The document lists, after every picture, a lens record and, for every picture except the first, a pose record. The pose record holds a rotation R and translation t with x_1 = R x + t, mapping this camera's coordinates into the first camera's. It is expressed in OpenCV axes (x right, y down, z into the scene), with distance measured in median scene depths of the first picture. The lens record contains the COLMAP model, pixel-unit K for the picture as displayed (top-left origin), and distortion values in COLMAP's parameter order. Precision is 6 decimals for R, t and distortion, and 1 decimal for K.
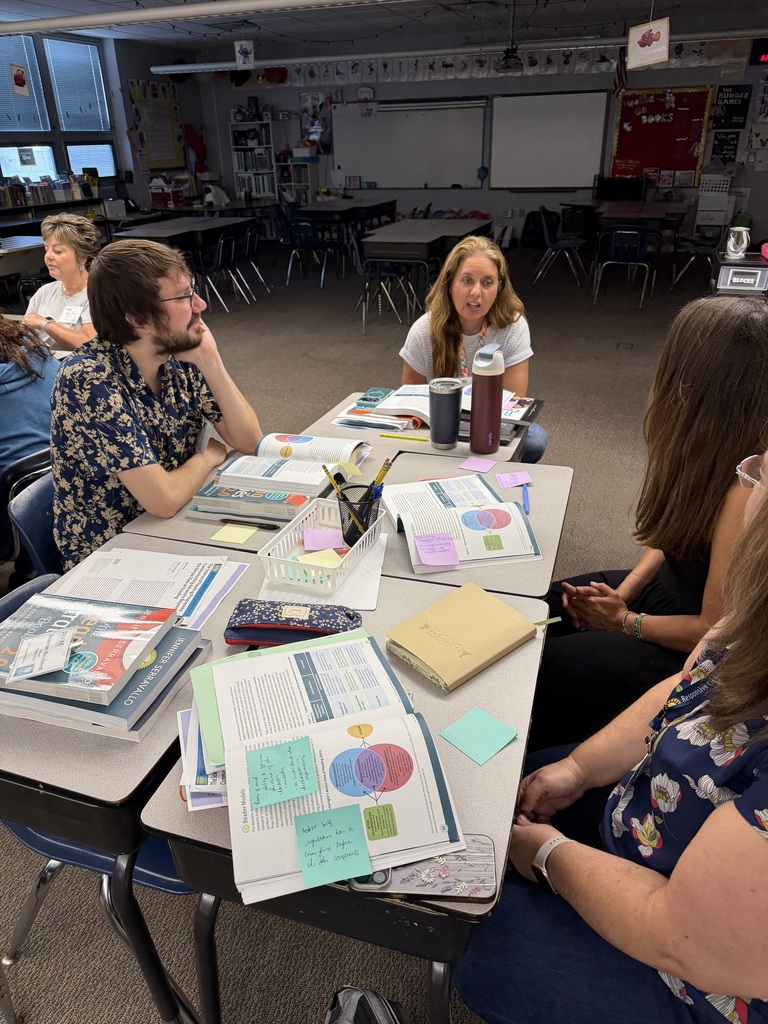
lens RADIAL K [[720.1, 0, 384.0], [0, 720.1, 512.0], [0, 0, 1]] dist [-0.000949, -0.003486]
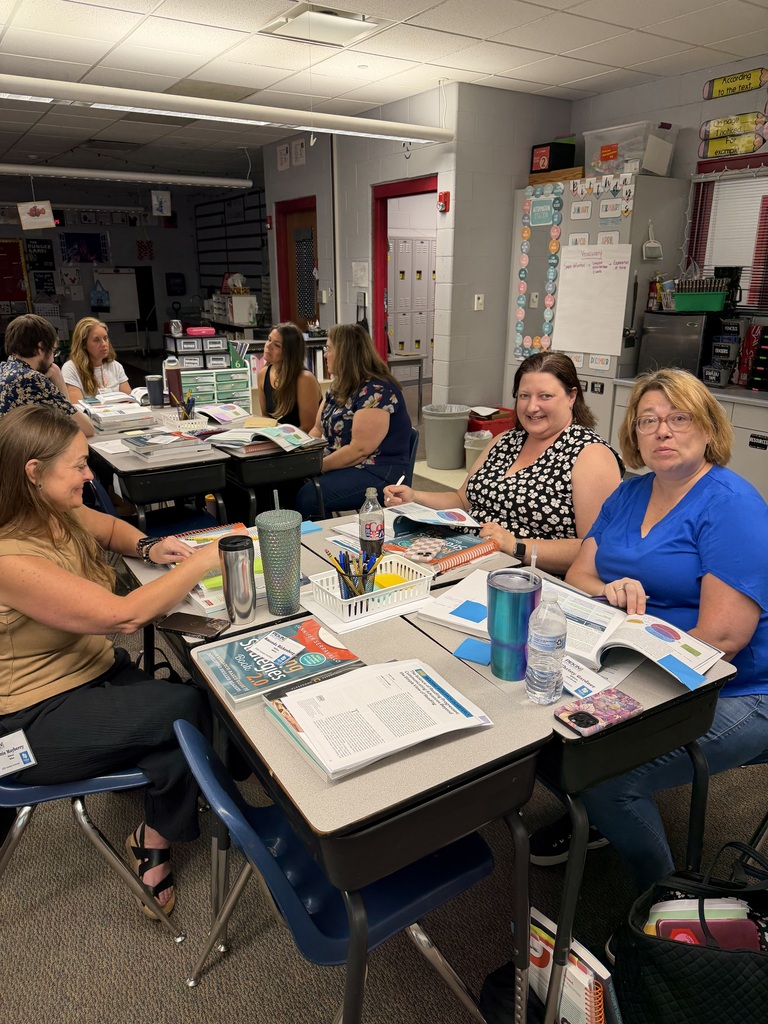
lens RADIAL K [[720.1, 0, 384.0], [0, 720.1, 512.0], [0, 0, 1]] dist [-0.000949, -0.003486]
pose [[0.596872, -0.234568, 0.767282, -0.397340], [0.359439, 0.933151, 0.005667, 0.136717], [-0.717319, 0.272408, 0.641285, -0.241392]]
